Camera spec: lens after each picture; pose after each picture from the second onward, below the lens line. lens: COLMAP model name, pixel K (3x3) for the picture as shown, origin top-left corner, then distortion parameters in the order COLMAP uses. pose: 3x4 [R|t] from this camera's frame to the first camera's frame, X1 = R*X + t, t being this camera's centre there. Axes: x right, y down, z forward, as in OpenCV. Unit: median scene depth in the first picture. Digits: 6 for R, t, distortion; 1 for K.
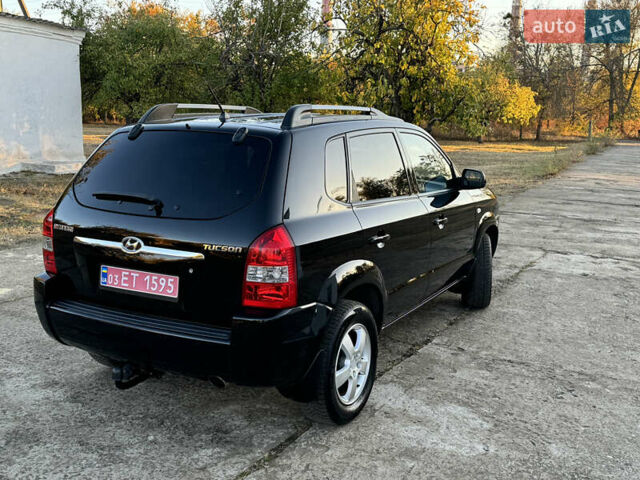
lens RADIAL K [[660.9, 0, 319.1], [0, 660.9, 241.8], [0, 0, 1]] dist [0.198237, -0.401514]
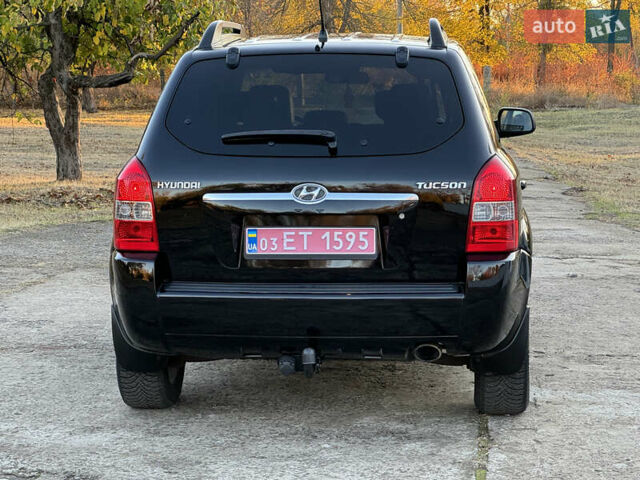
lens RADIAL K [[1584.7, 0, 320.0], [0, 1584.7, 240.0], [0, 0, 1]] dist [-0.086530, 4.671326]
pose [[0.909172, -0.063448, 0.411558, -0.966639], [0.092838, 0.994333, -0.051798, 0.145854], [-0.405940, 0.085301, 0.909910, -0.658288]]
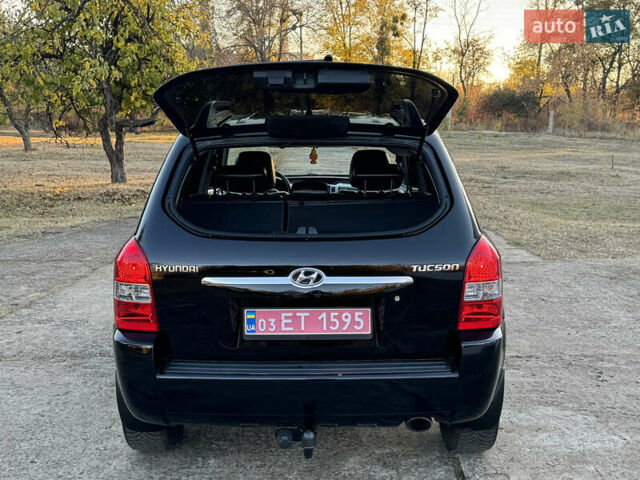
lens RADIAL K [[786.7, 0, 319.8], [0, 786.7, 247.1], [0, 0, 1]] dist [0.261761, -0.645172]
pose [[0.875426, -0.102122, 0.472441, -0.659395], [0.104554, 0.994293, 0.021188, -0.047030], [-0.471909, 0.030847, 0.881107, 0.138589]]
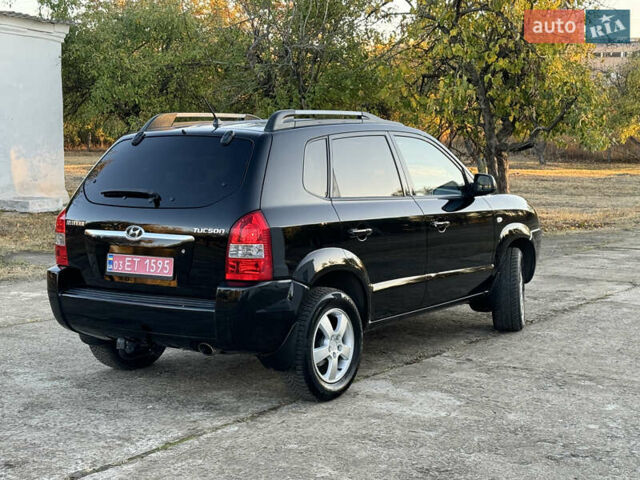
lens RADIAL K [[1064.1, 0, 321.7], [0, 1064.1, 239.5], [0, 0, 1]] dist [0.153757, 0.099520]
pose [[0.995936, -0.013456, -0.089051, 0.193429], [0.005676, 0.996187, -0.087055, 0.166362], [0.089883, 0.086196, 0.992215, -0.750236]]
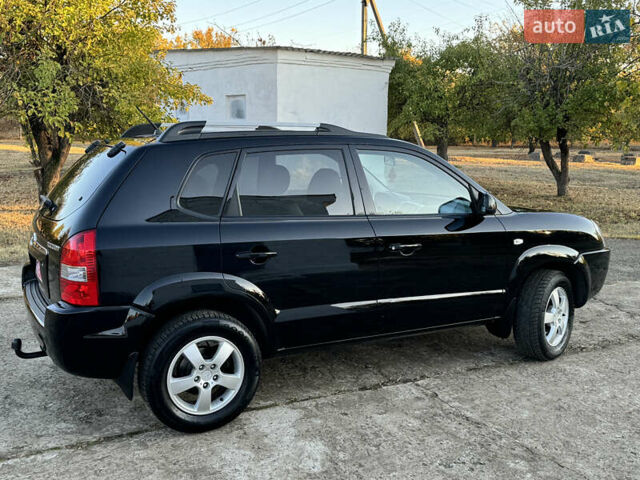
lens RADIAL K [[660.9, 0, 319.1], [0, 660.9, 241.8], [0, 0, 1]] dist [0.198237, -0.401514]
pose [[0.844628, 0.075870, -0.529950, 0.733317], [-0.092469, 0.995704, -0.004826, -0.029590], [0.527307, 0.053079, 0.848015, 0.225867]]
